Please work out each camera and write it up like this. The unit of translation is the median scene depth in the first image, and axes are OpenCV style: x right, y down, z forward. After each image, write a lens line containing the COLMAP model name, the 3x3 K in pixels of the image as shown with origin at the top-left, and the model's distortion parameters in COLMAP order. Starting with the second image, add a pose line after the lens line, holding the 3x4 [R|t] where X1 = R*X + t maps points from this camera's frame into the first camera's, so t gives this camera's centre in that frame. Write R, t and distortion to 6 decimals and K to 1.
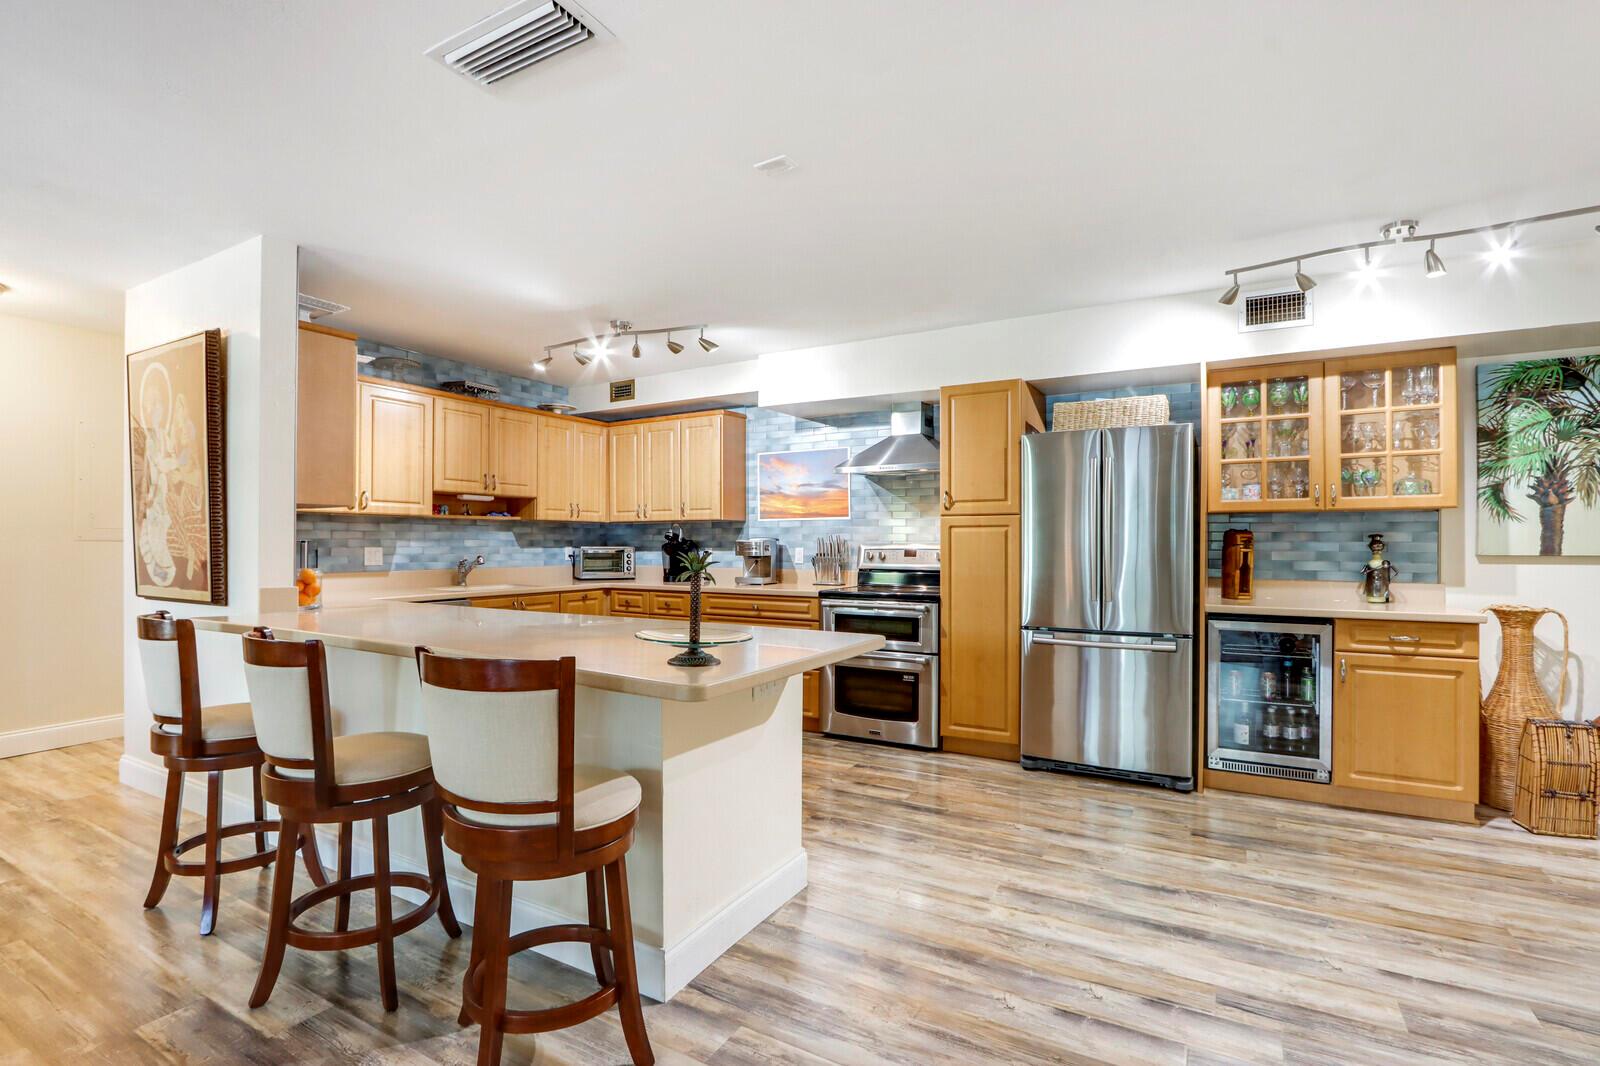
lens RADIAL K [[745.3, 0, 791.2], [0, 745.3, 535.3], [0, 0, 1]] dist [-0.015792, 0.001708]
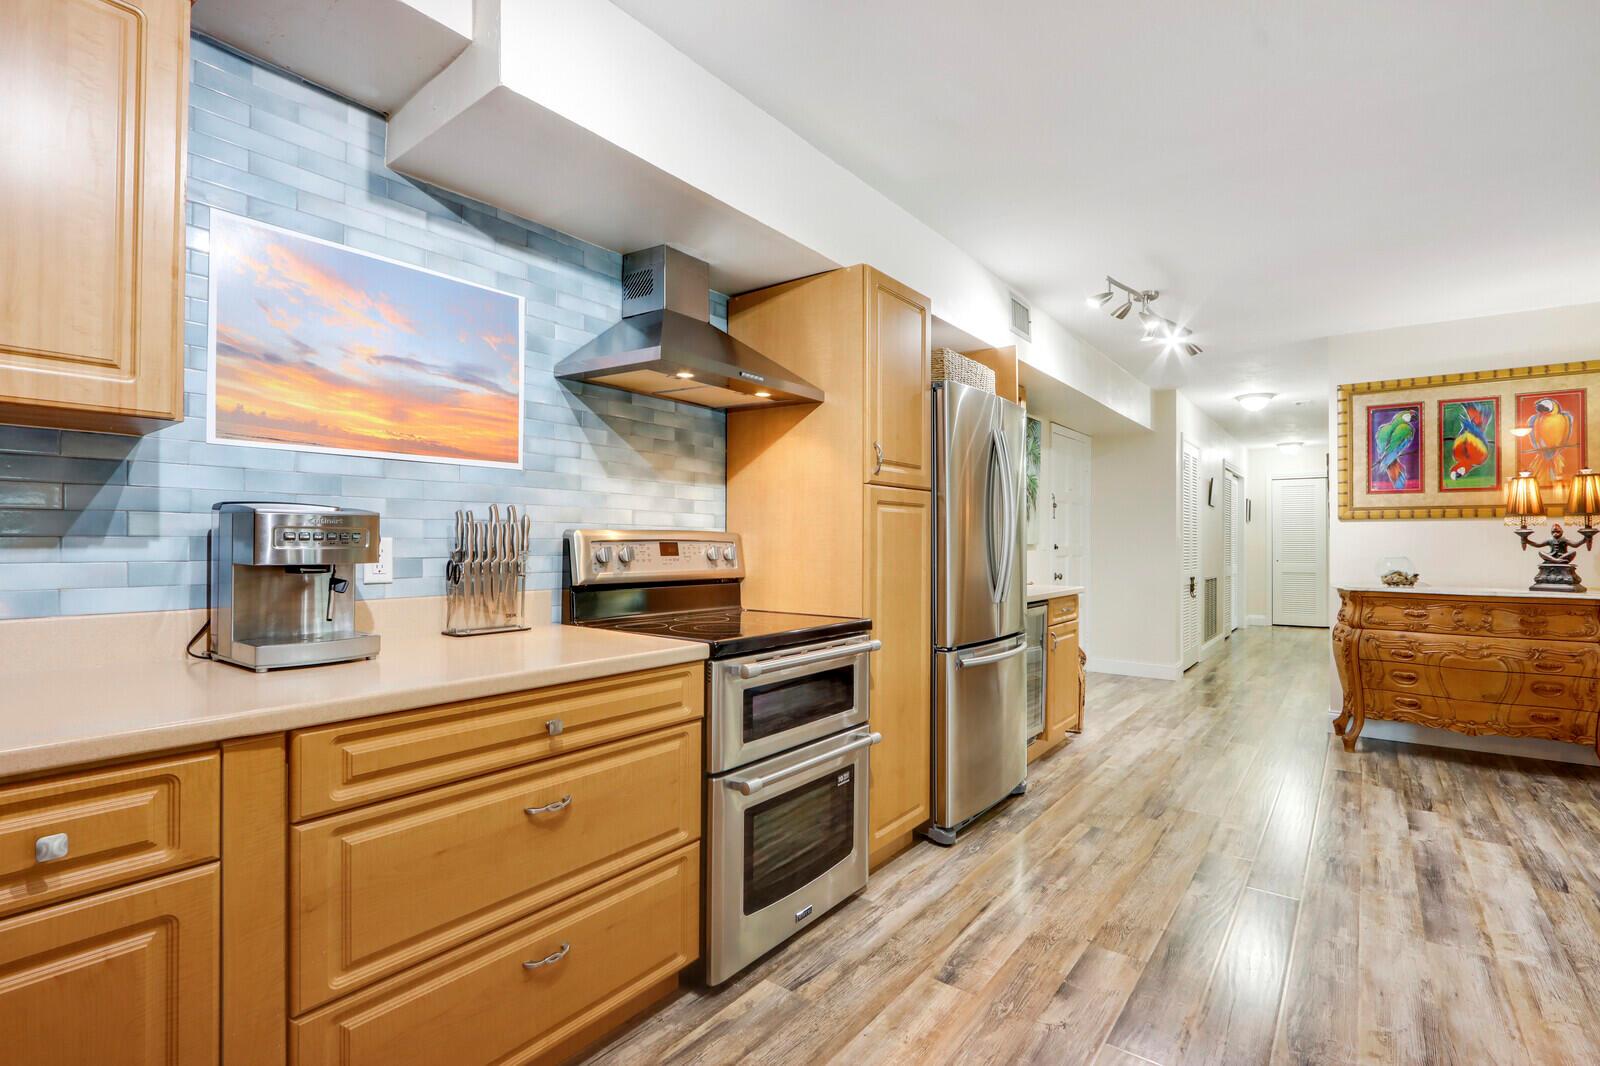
lens RADIAL K [[745.3, 0, 791.2], [0, 745.3, 535.3], [0, 0, 1]] dist [-0.015792, 0.001708]
pose [[0.133768, 0.009216, 0.990970, -0.374298], [-0.012807, 0.999889, -0.007570, 0.019390], [-0.990930, -0.011679, 0.133871, 0.946906]]
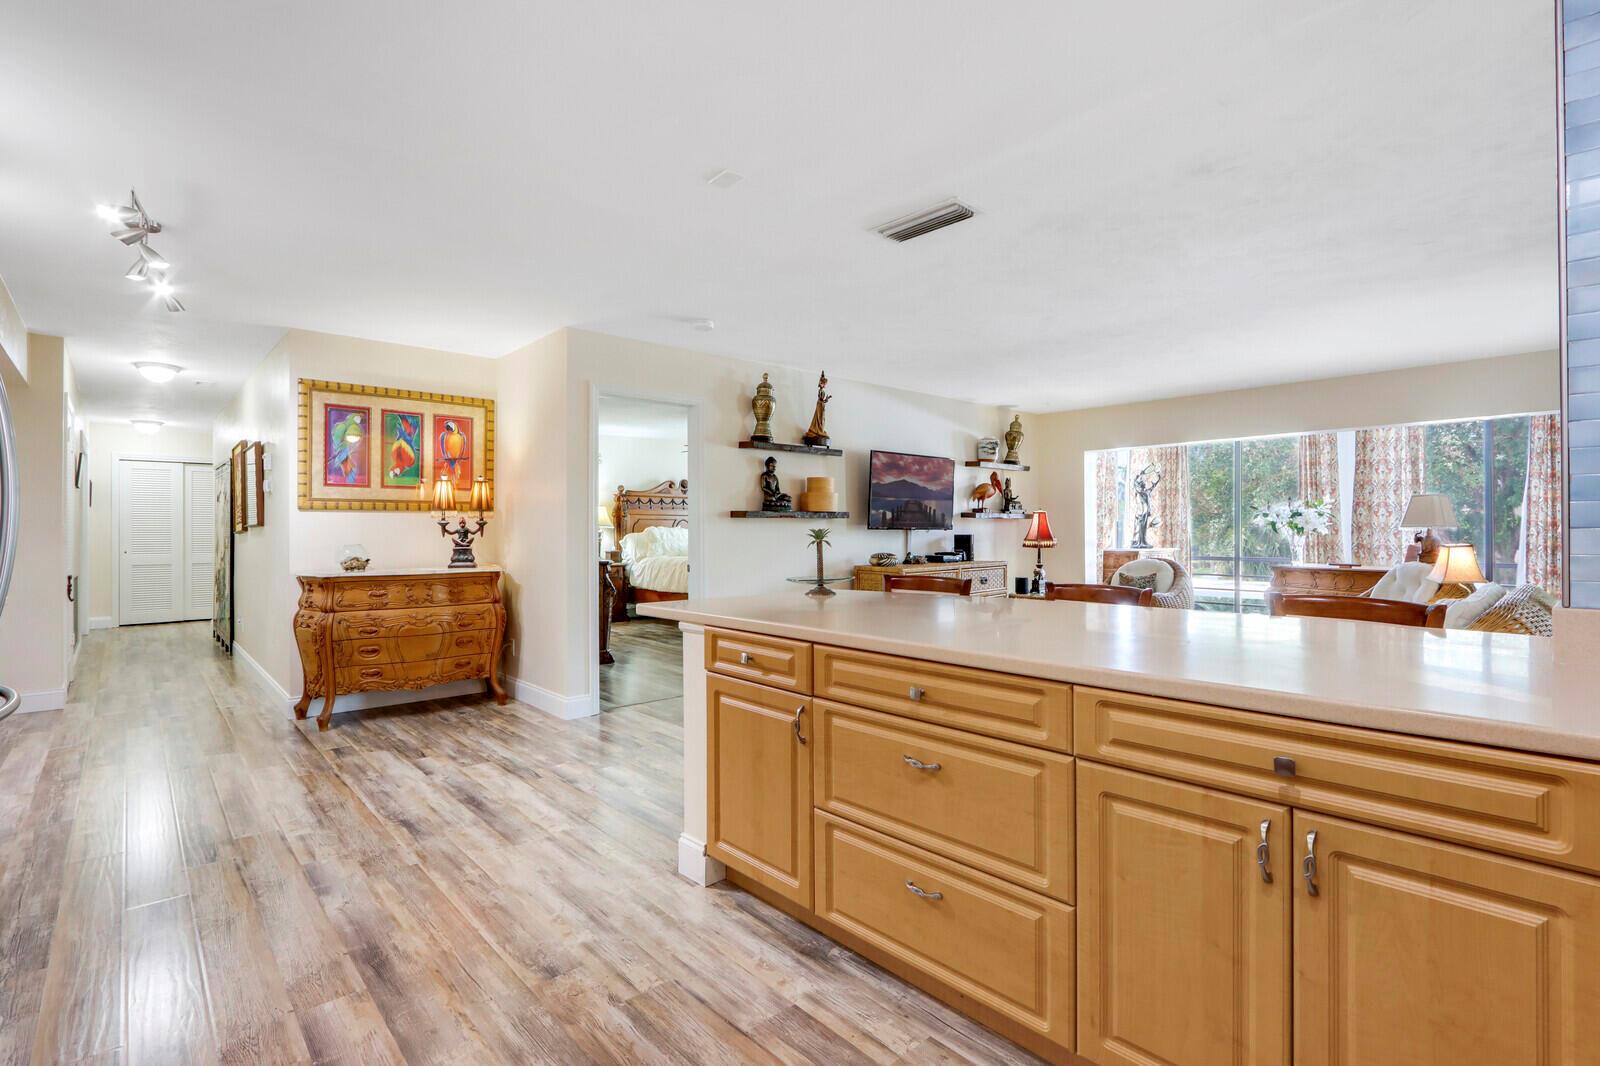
lens RADIAL K [[757.1, 0, 777.4], [0, 757.1, 529.6], [0, 0, 1]] dist [-0.000904, 0.000099]
pose [[-0.944813, 0.002656, 0.327600, -0.252220], [-0.000519, 0.999954, -0.009602, 0.018848], [-0.327610, -0.009242, -0.944768, 1.123766]]
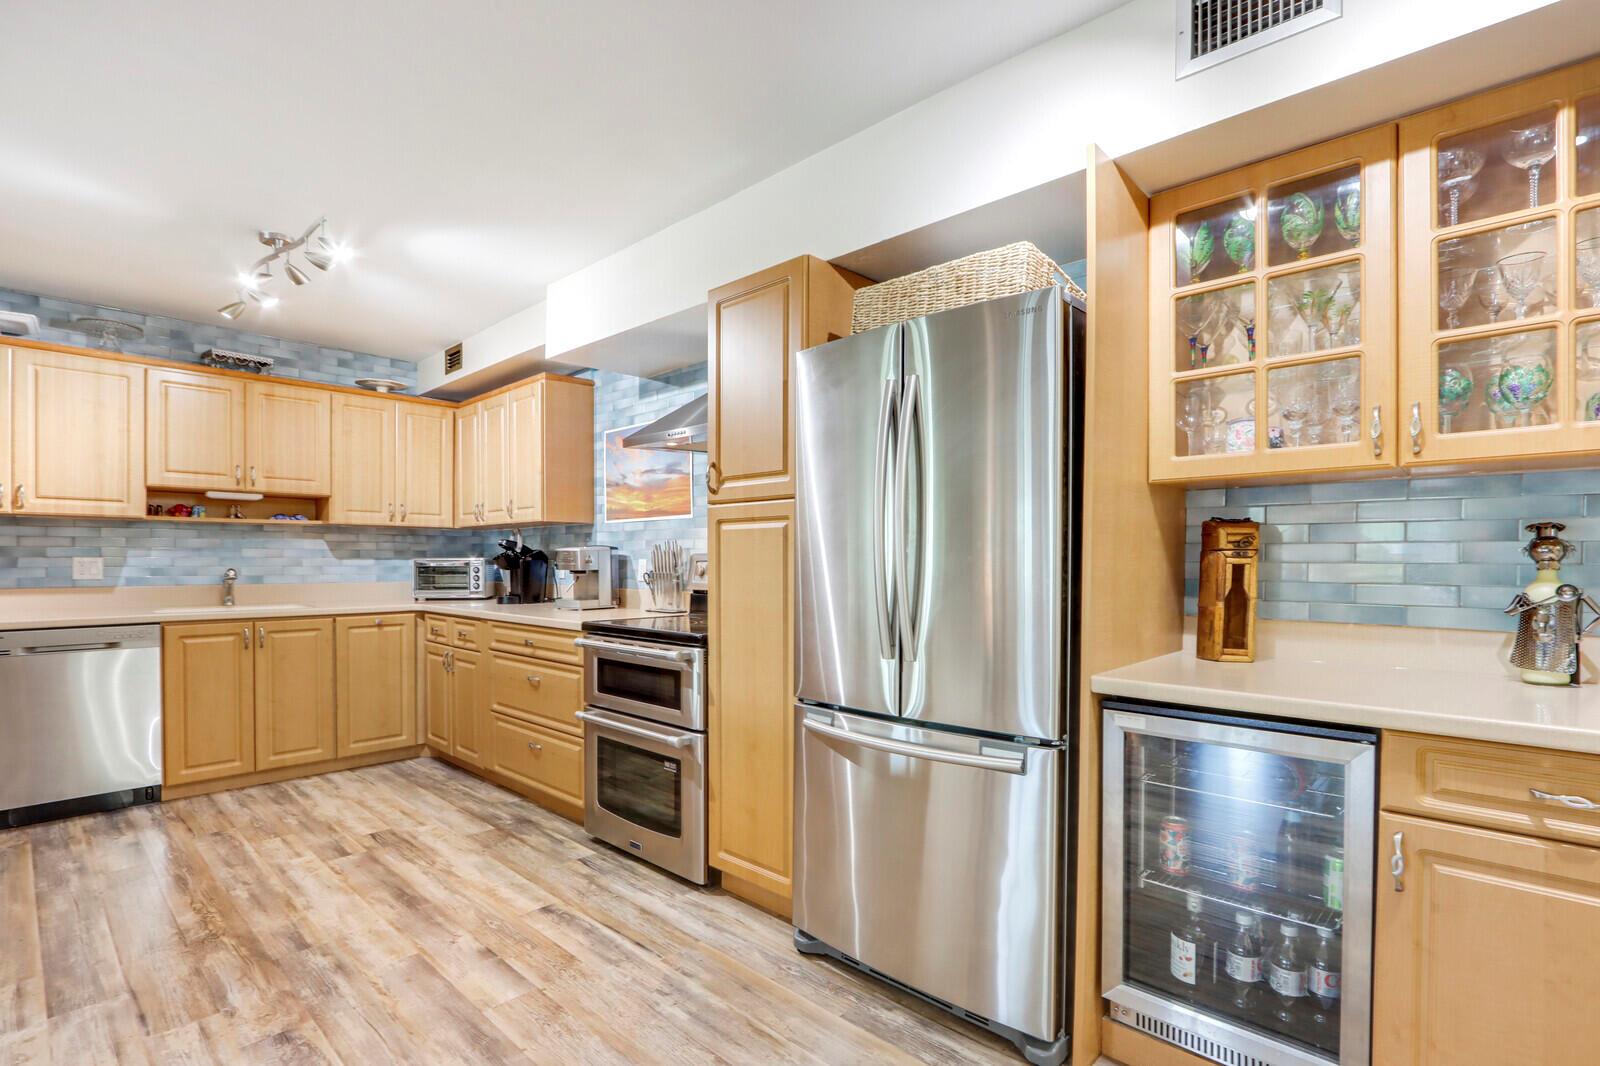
lens RADIAL K [[753.8, 0, 789.9], [0, 753.8, 561.5], [0, 0, 1]] dist [-0.014622, 0.001292]
pose [[0.972699, 0.001682, -0.232065, 0.392421], [0.001088, 0.999930, 0.011807, 0.012908], [0.232069, -0.011737, 0.972629, 0.405068]]
